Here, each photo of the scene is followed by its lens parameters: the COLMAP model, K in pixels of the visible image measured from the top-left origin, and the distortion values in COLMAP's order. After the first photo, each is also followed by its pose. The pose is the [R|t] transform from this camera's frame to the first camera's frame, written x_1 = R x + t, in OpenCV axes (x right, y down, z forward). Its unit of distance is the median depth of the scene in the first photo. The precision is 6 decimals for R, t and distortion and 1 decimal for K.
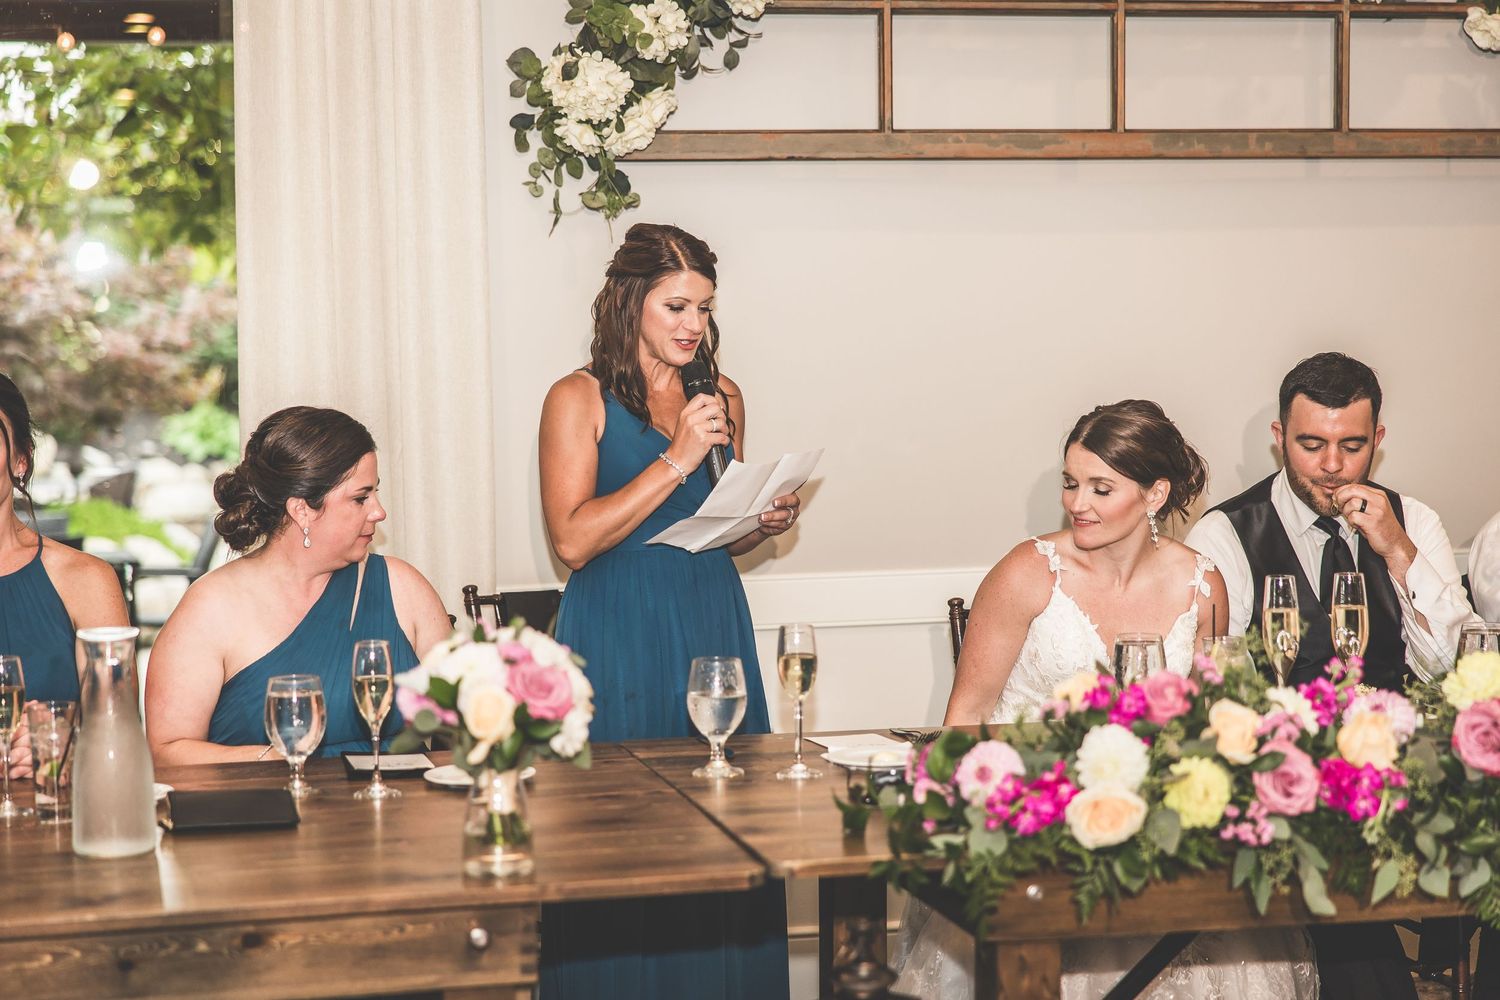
lens RADIAL K [[2836.7, 0, 747.3], [0, 2836.7, 512.1], [0, 0, 1]] dist [0.007347, 0.000000]
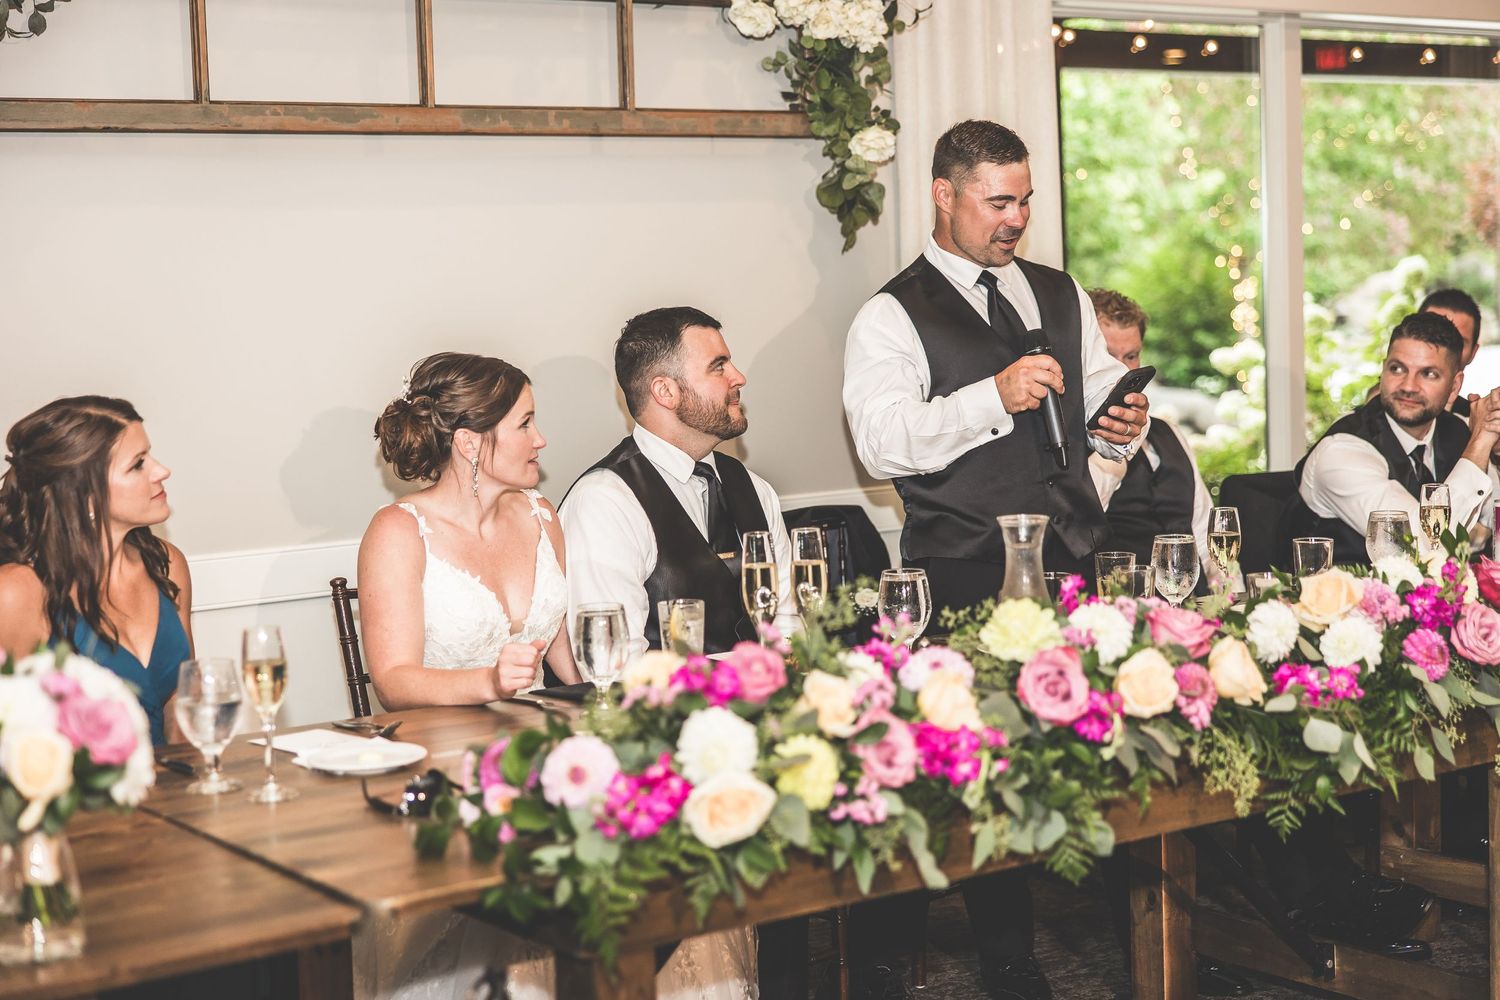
lens RADIAL K [[2357.0, 0, 758.1], [0, 2357.0, 497.7], [0, 0, 1]] dist [-0.000820, 0.000000]
pose [[0.921436, -0.052399, 0.384981, -0.145853], [0.049543, 0.998621, 0.017342, -0.005622], [-0.385359, 0.003094, 0.922761, 0.283455]]
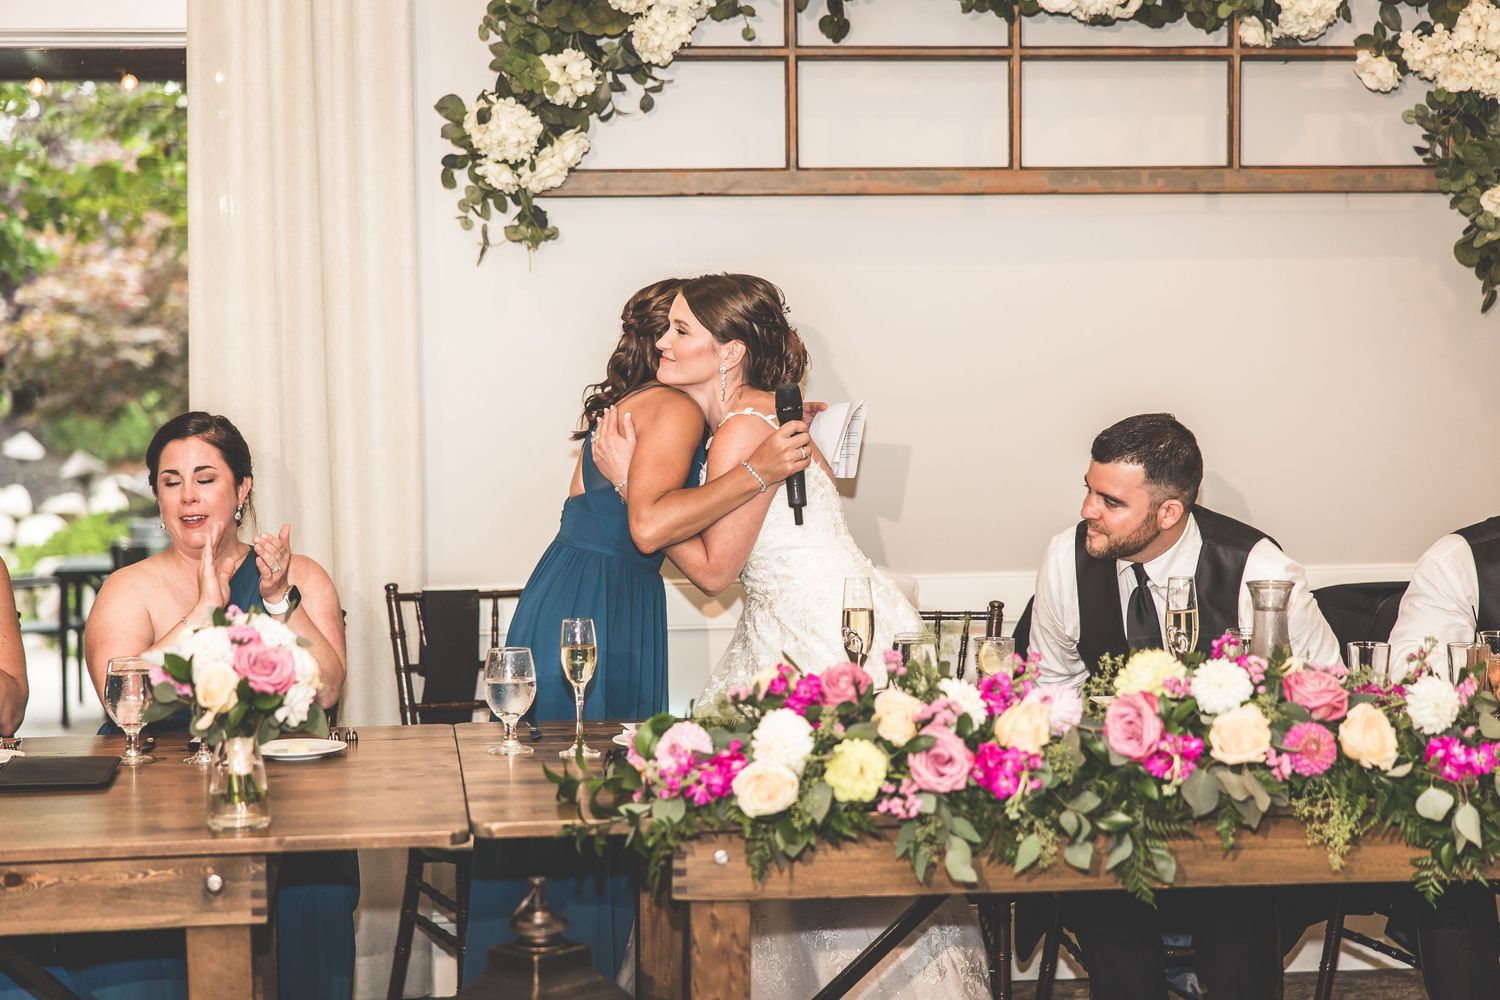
lens RADIAL K [[2836.7, 0, 750.1], [0, 2836.7, 498.3], [0, 0, 1]] dist [0.007347, 0.000000]
pose [[0.994862, 0.010679, -0.100672, 0.222740], [-0.011767, 0.999879, -0.010223, 0.003424], [0.100551, 0.011356, 0.994867, -0.115582]]
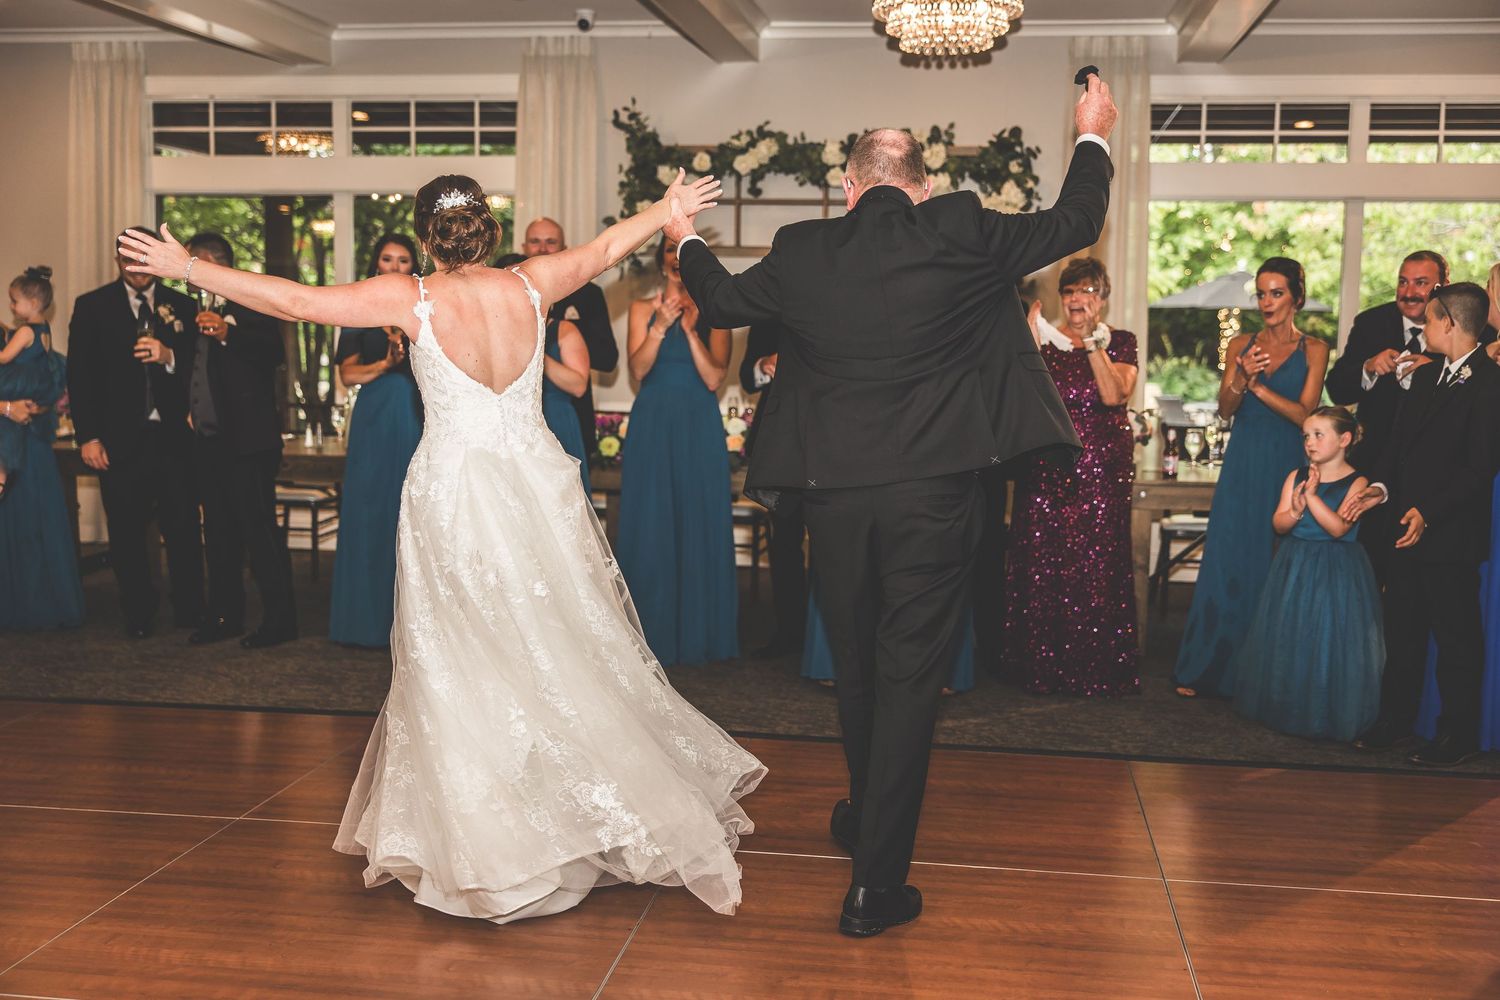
lens RADIAL K [[1733.9, 0, 754.2], [0, 1733.9, 498.8], [0, 0, 1]] dist [-0.007017, 0.000000]
pose [[0.931597, 0.072573, -0.356173, 1.074713], [-0.057501, 0.996952, 0.052738, 0.035354], [0.358915, -0.028651, 0.932930, -0.924019]]
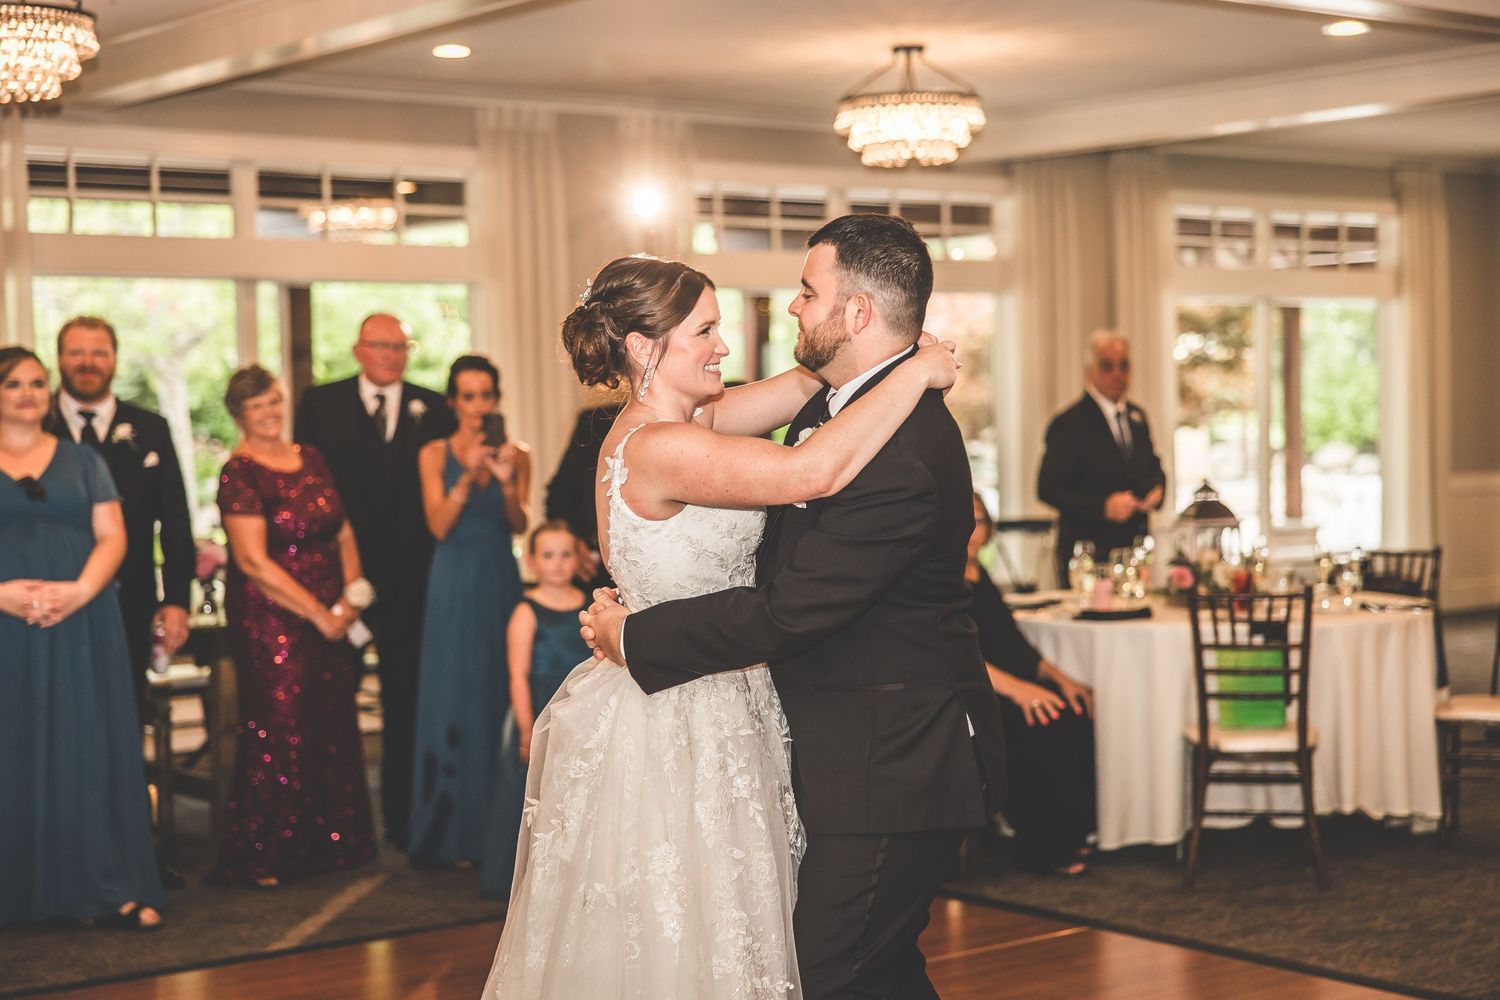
lens RADIAL K [[2423.8, 0, 746.5], [0, 2423.8, 495.0], [0, 0, 1]] dist [-0.011404, 0.000000]
pose [[0.903352, -0.013273, 0.428694, 0.210472], [0.031684, 0.998855, -0.035839, 0.074109], [-0.427727, 0.045958, 0.902739, -1.182662]]
